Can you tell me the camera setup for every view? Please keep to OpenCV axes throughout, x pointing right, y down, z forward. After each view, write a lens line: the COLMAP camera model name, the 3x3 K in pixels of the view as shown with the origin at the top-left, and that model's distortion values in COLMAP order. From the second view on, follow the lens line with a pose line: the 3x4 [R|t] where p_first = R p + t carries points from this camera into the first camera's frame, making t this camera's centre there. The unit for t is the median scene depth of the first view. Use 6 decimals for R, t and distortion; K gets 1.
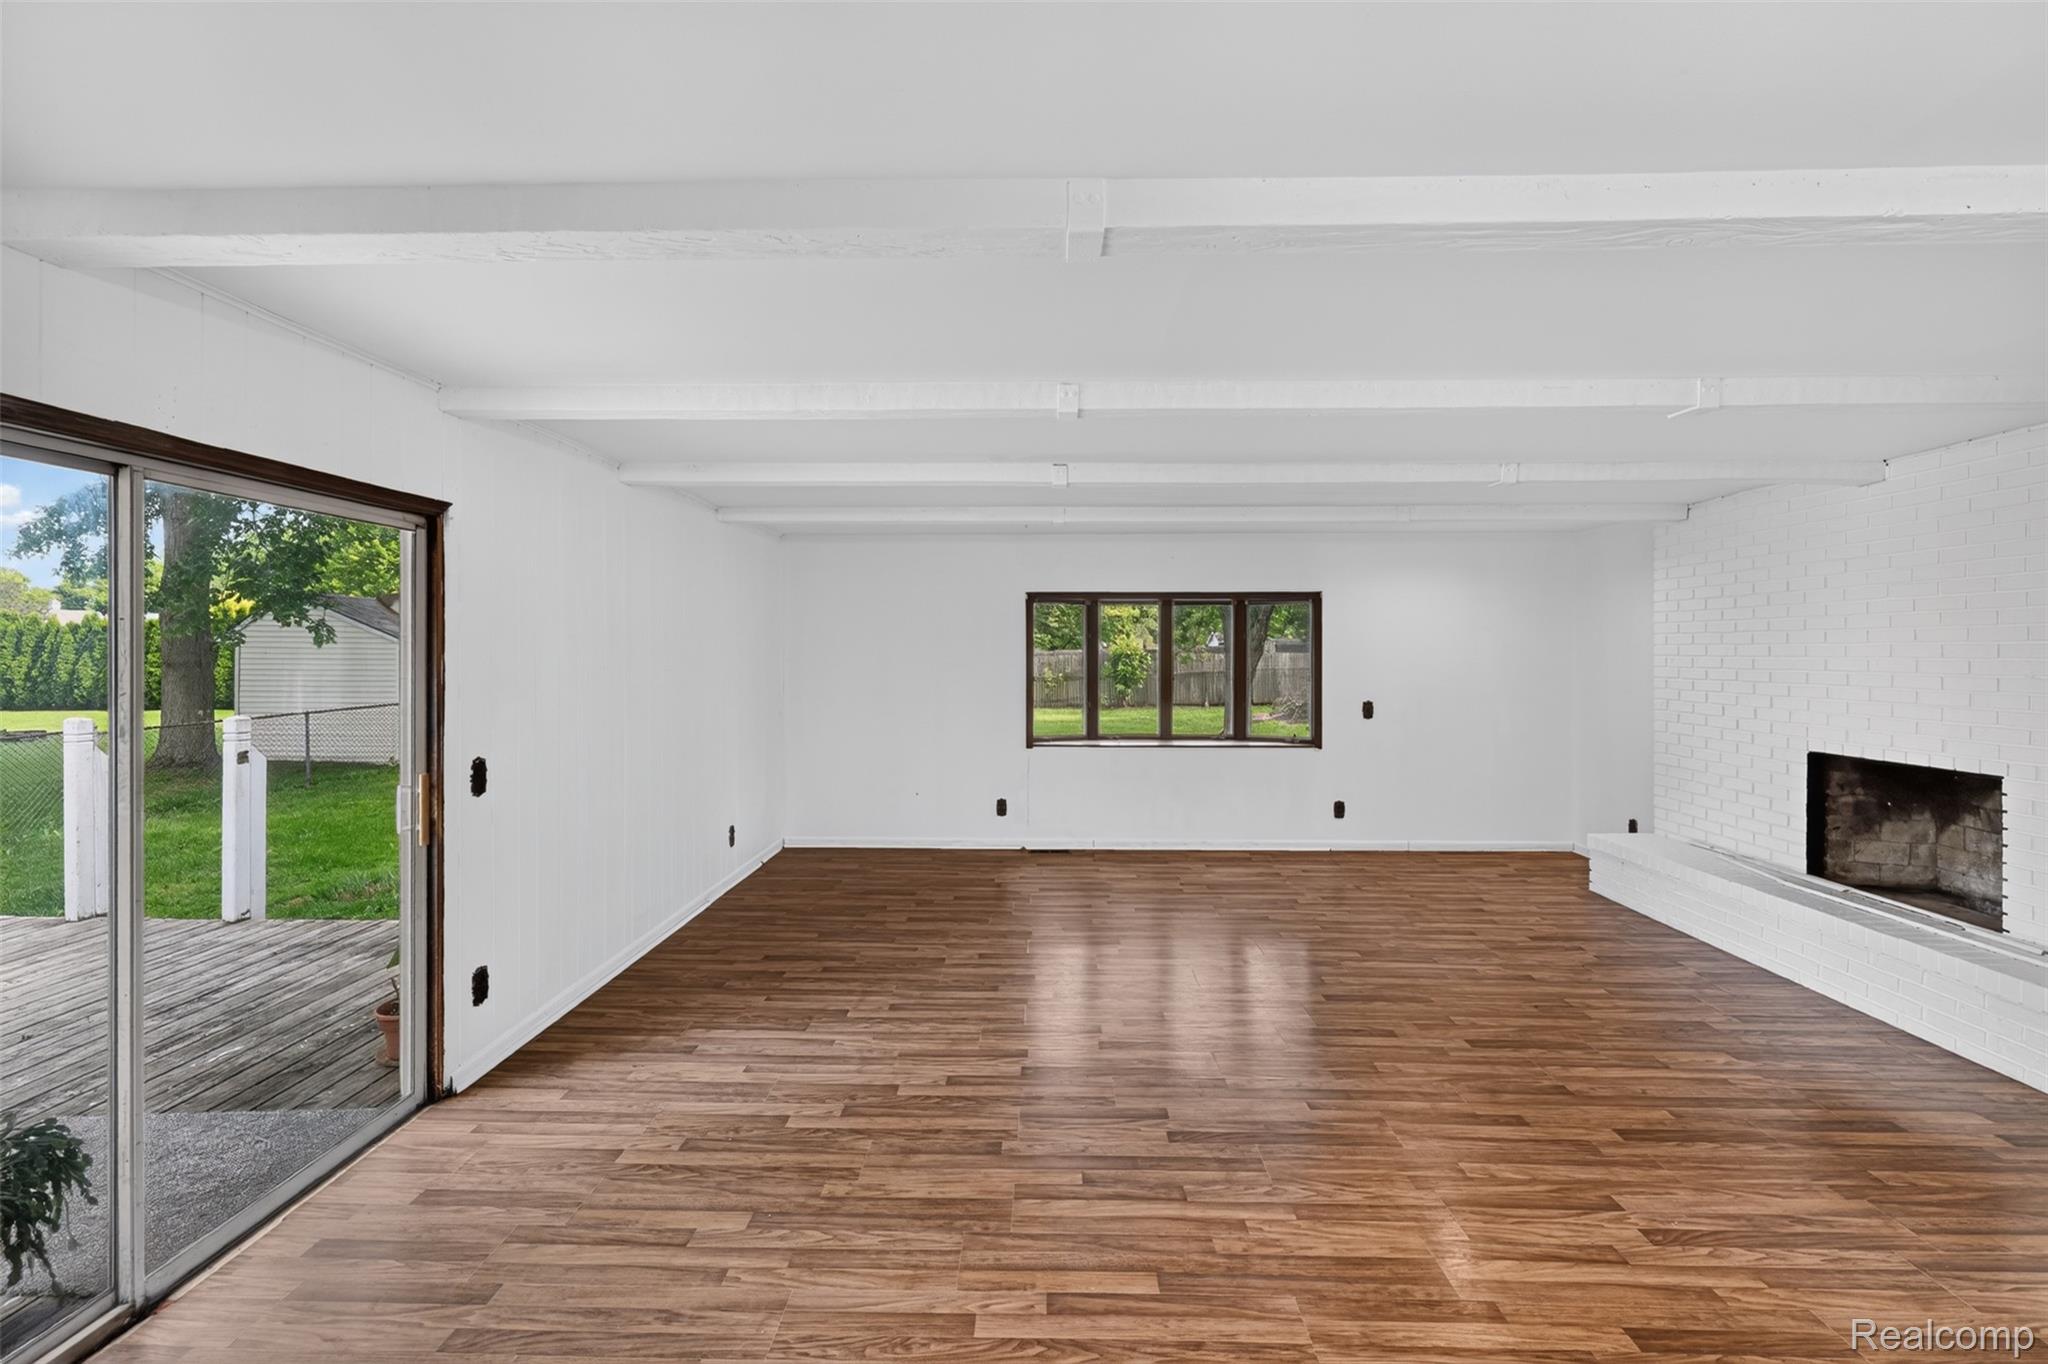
lens RADIAL K [[818.5, 0, 1026.4], [0, 818.5, 650.3], [0, 0, 1]] dist [-0.001081, -0.000052]
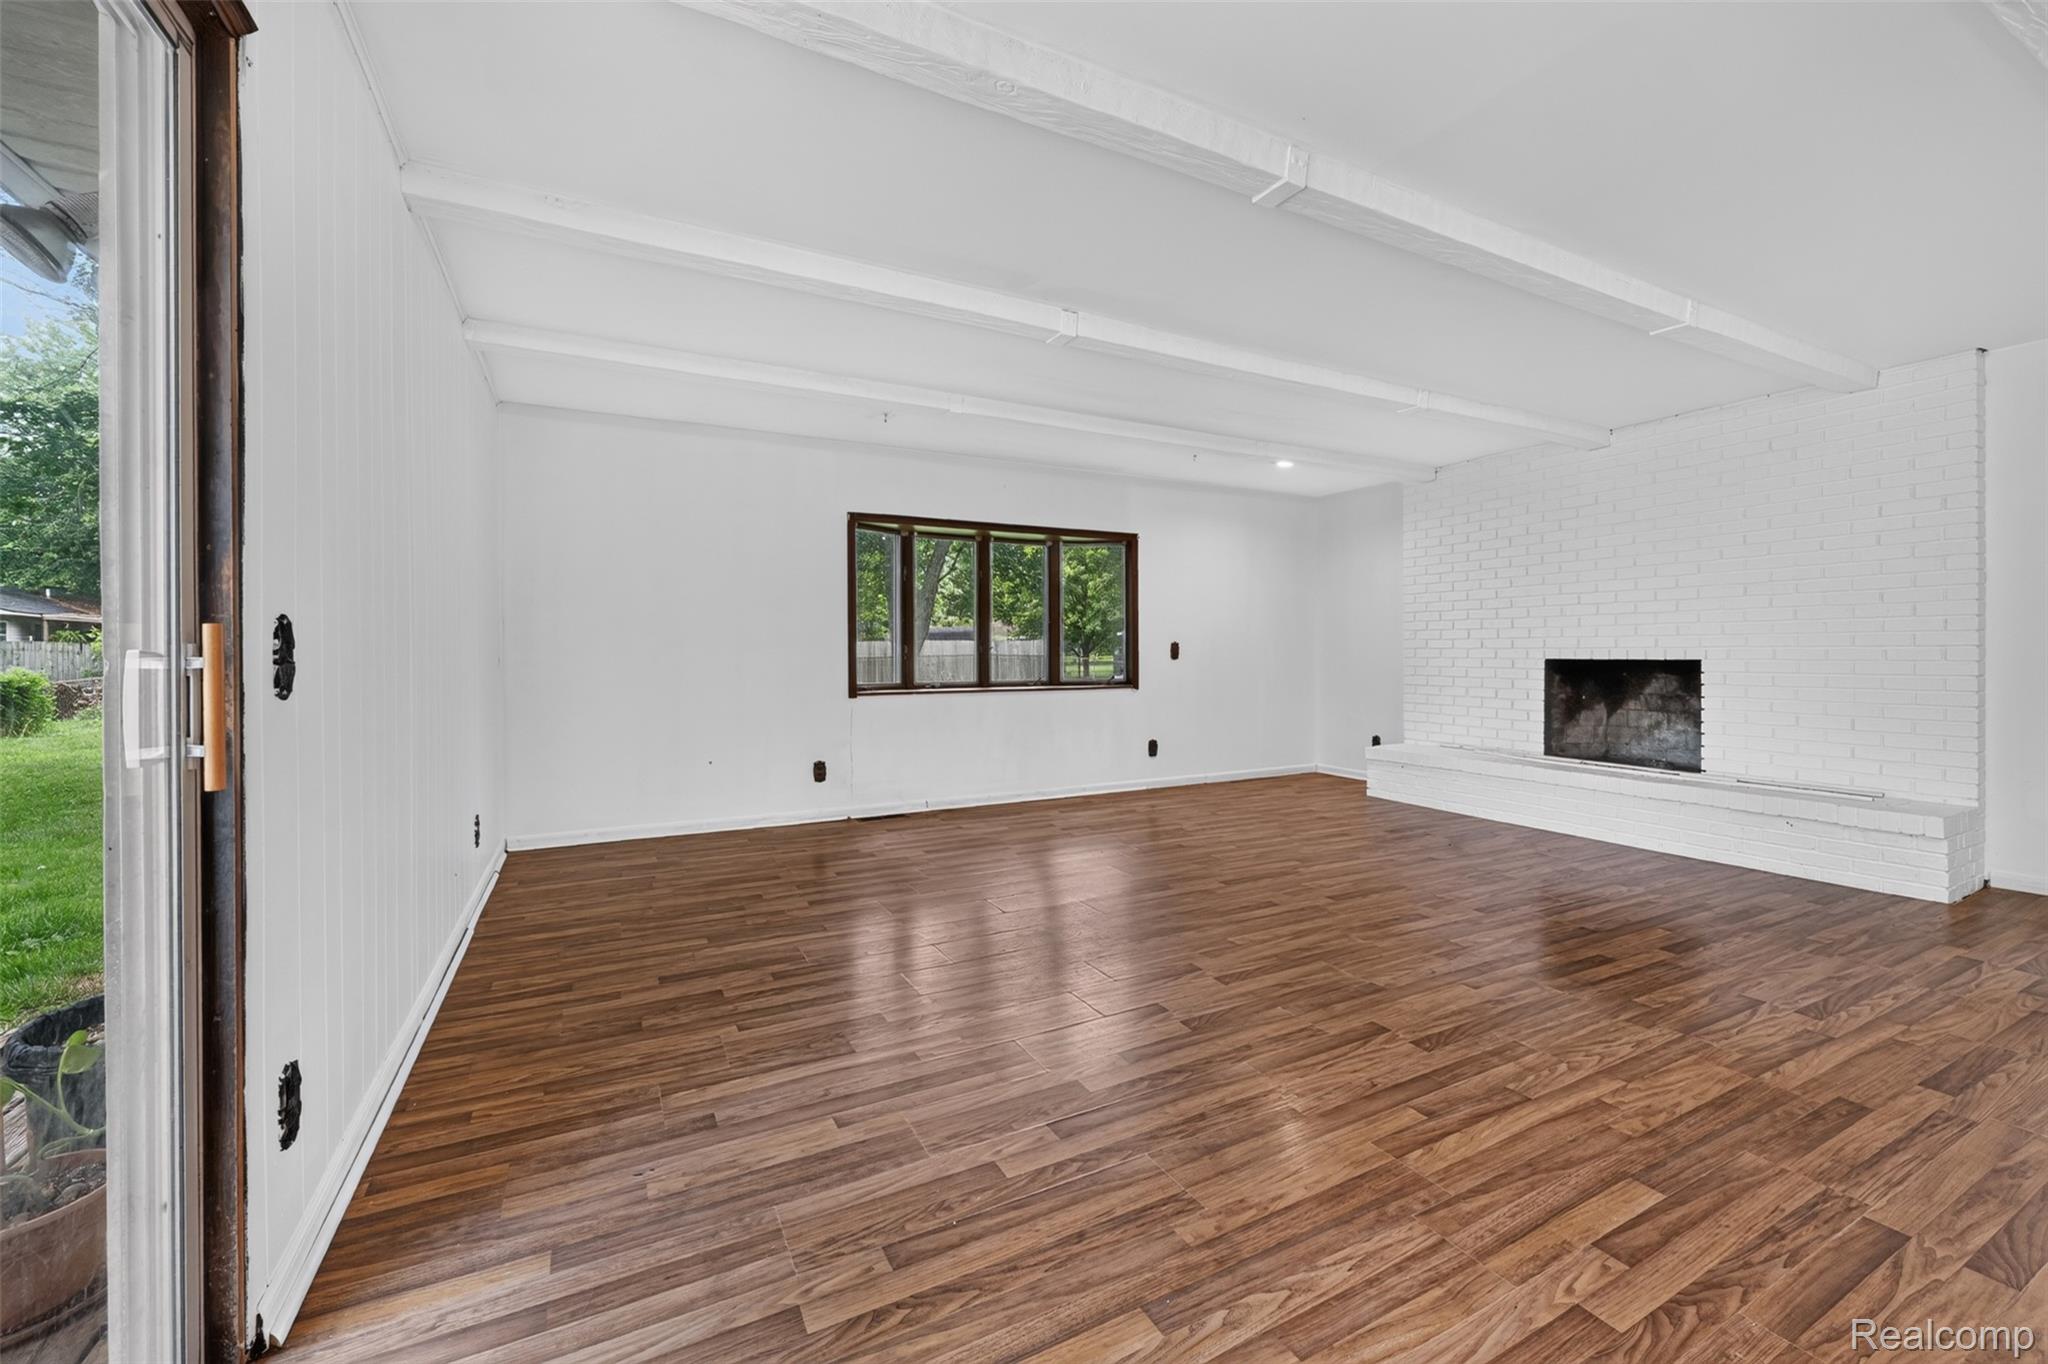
lens RADIAL K [[818.5, 0, 1026.4], [0, 818.5, 650.3], [0, 0, 1]] dist [-0.001081, -0.000052]
pose [[0.875326, -0.002724, 0.483526, -0.474075], [0.003150, 0.999995, -0.000069, 0.137884], [-0.483523, 0.001583, 0.875330, 0.348948]]
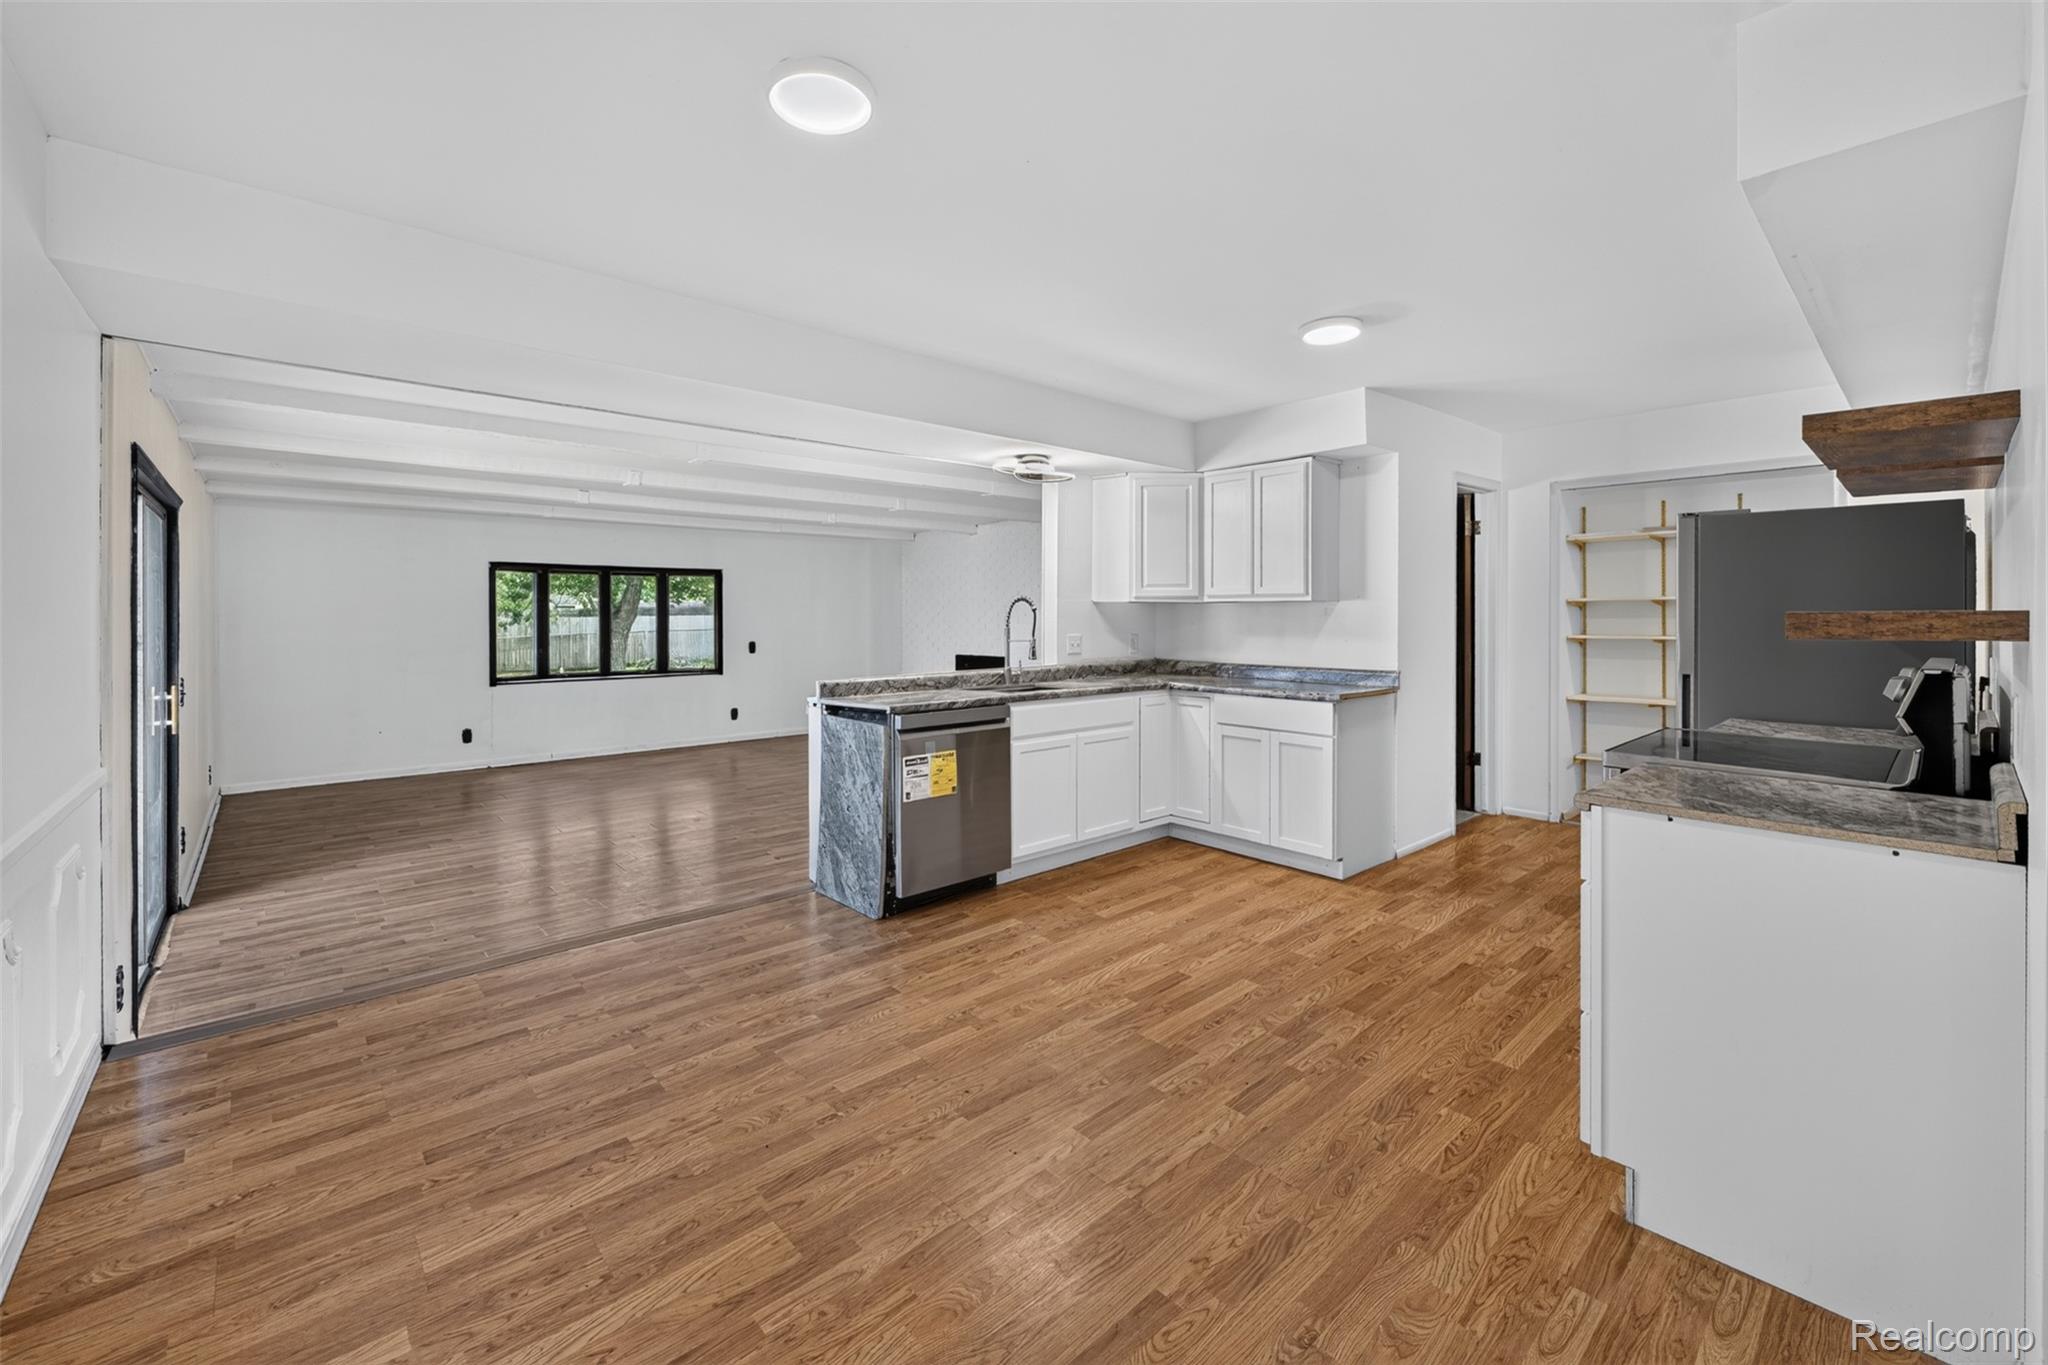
lens RADIAL K [[831.8, 0, 1033.3], [0, 831.8, 619.6], [0, 0, 1]] dist [-0.000554, 0.000039]
pose [[0.721559, -0.005992, 0.692328, -0.541164], [0.003536, 0.999981, 0.004970, 0.026903], [-0.692344, -0.001138, 0.721566, -0.944453]]
